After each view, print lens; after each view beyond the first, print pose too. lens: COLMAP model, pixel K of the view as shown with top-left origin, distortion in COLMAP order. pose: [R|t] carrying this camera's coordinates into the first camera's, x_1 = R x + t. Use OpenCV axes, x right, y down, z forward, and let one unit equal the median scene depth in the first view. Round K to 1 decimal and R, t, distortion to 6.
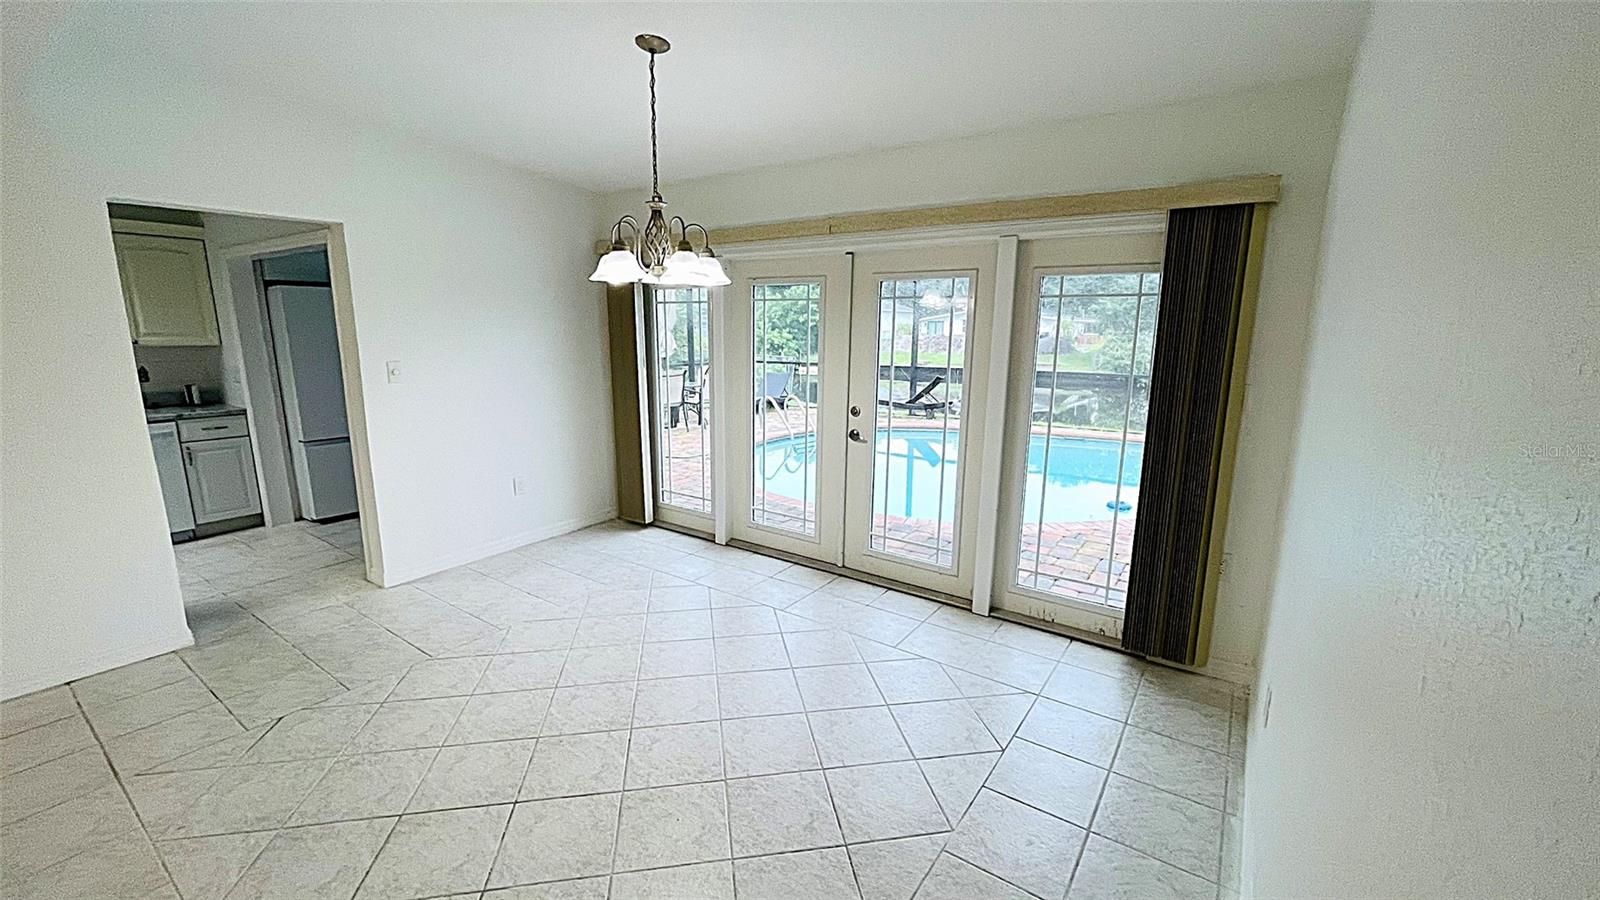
lens RADIAL K [[649.2, 0, 803.0], [0, 649.2, 455.3], [0, 0, 1]] dist [0.008262, 0.000376]
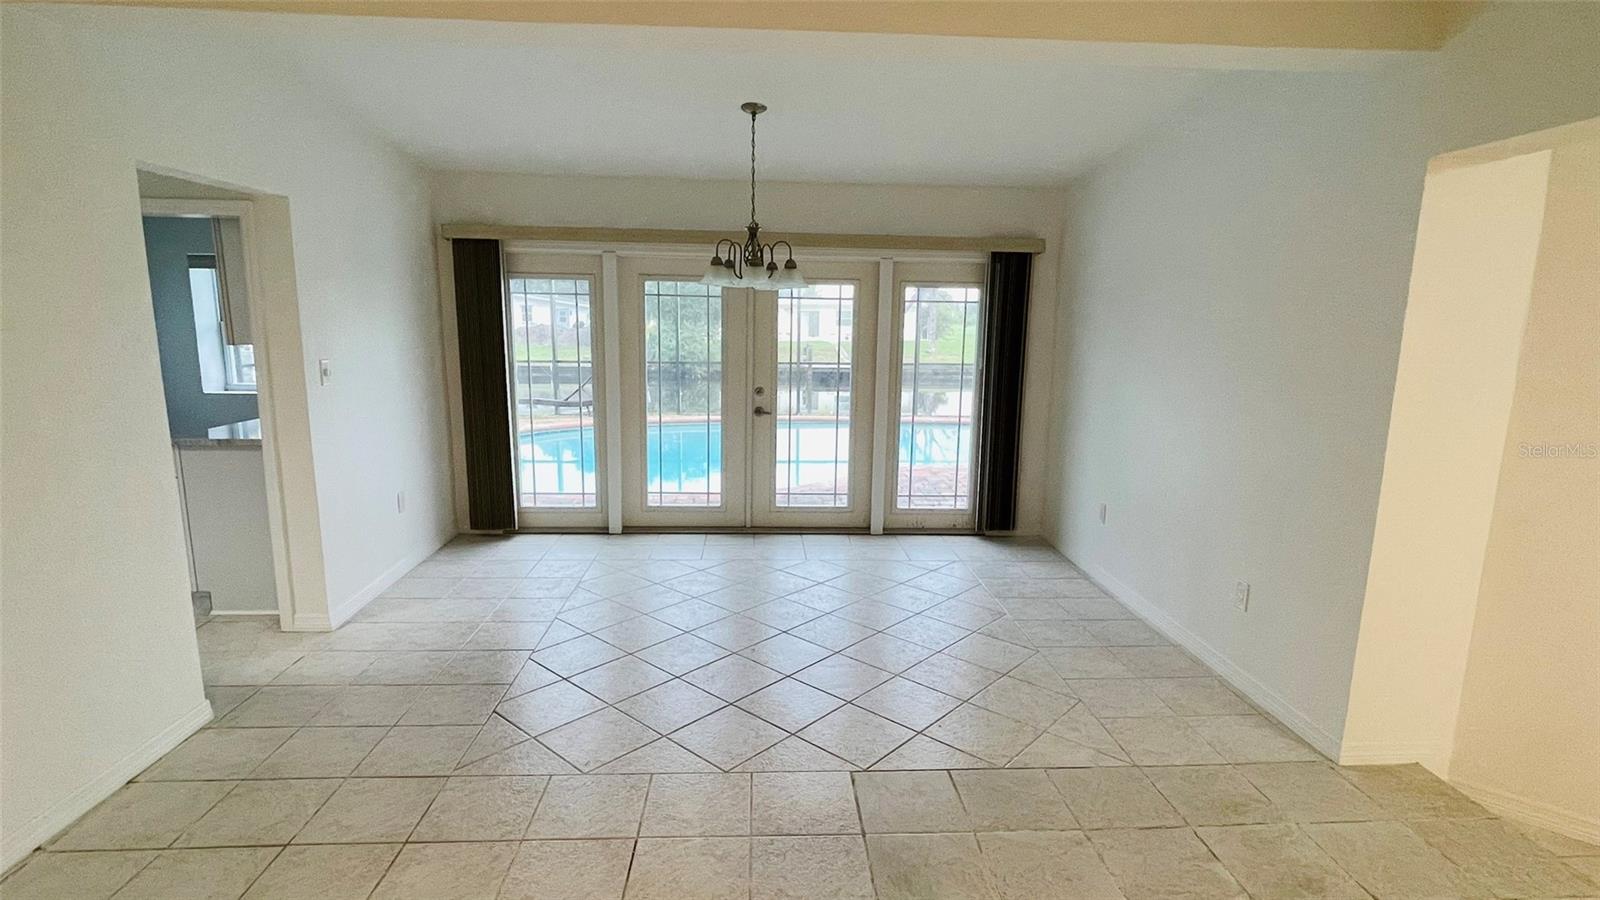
lens RADIAL K [[785.0, 0, 778.7], [0, 785.0, 459.4], [0, 0, 1]] dist [0.017999, -0.000408]
pose [[0.793907, -0.100084, 0.599745, -0.759111], [0.113965, 0.993373, 0.014911, 0.037740], [-0.597263, 0.056511, 0.800052, -0.168832]]
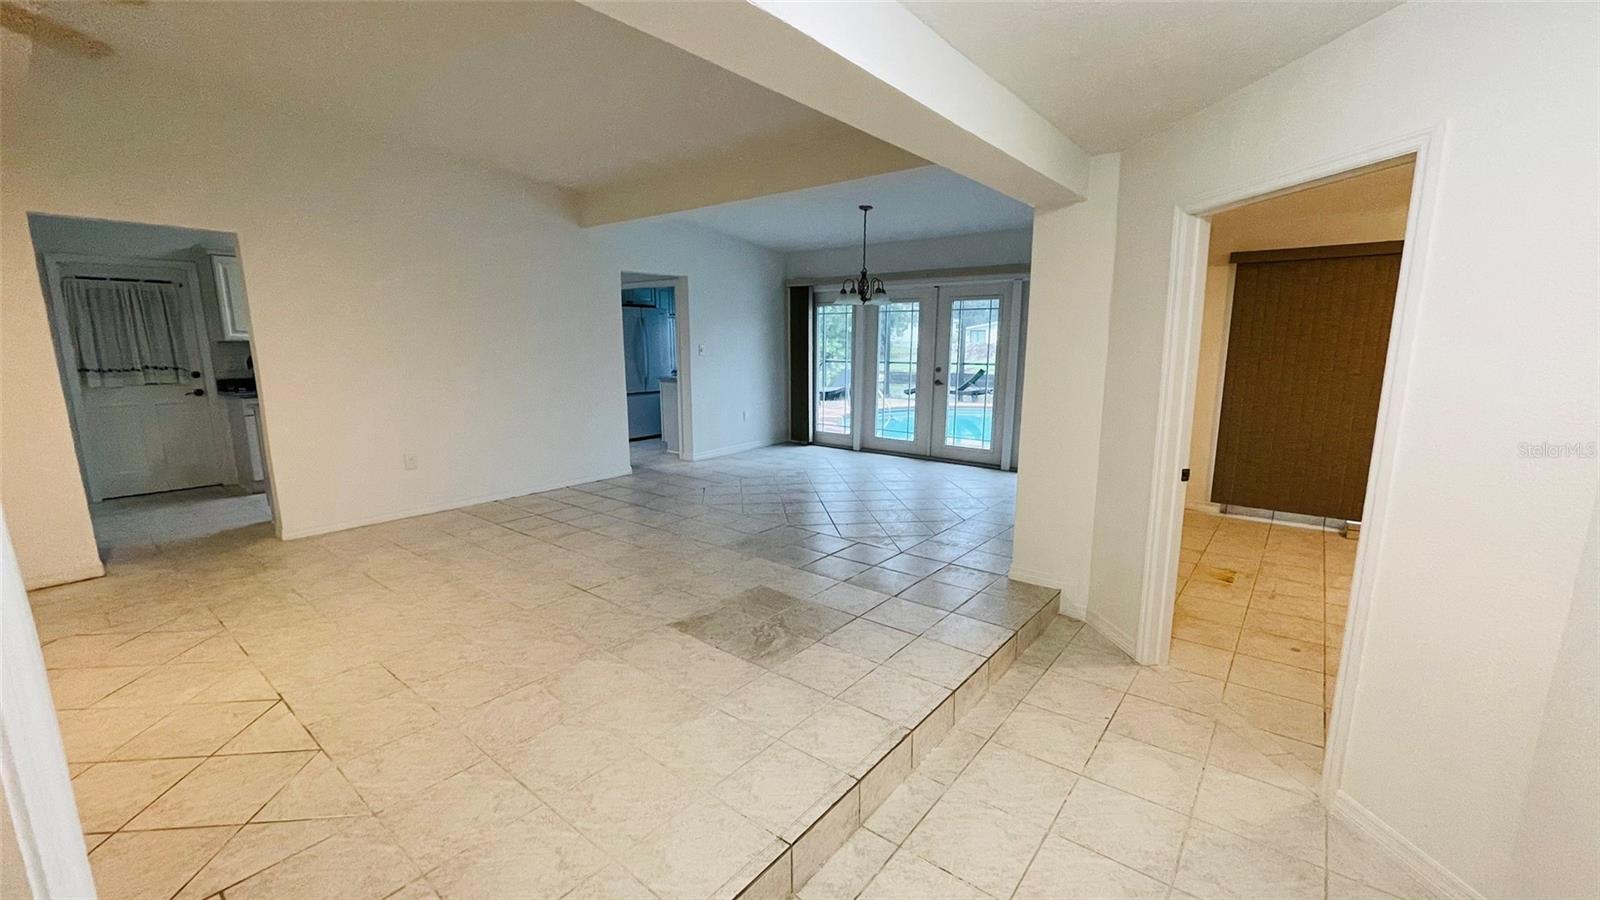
lens RADIAL K [[643.0, 0, 802.6], [0, 643.0, 455.0], [0, 0, 1]] dist [0.001108, 0.000341]
pose [[0.997988, 0.006886, -0.063027, -0.189884], [-0.007853, 0.999855, -0.015113, 0.204892], [0.062914, 0.015578, 0.997897, -0.862810]]
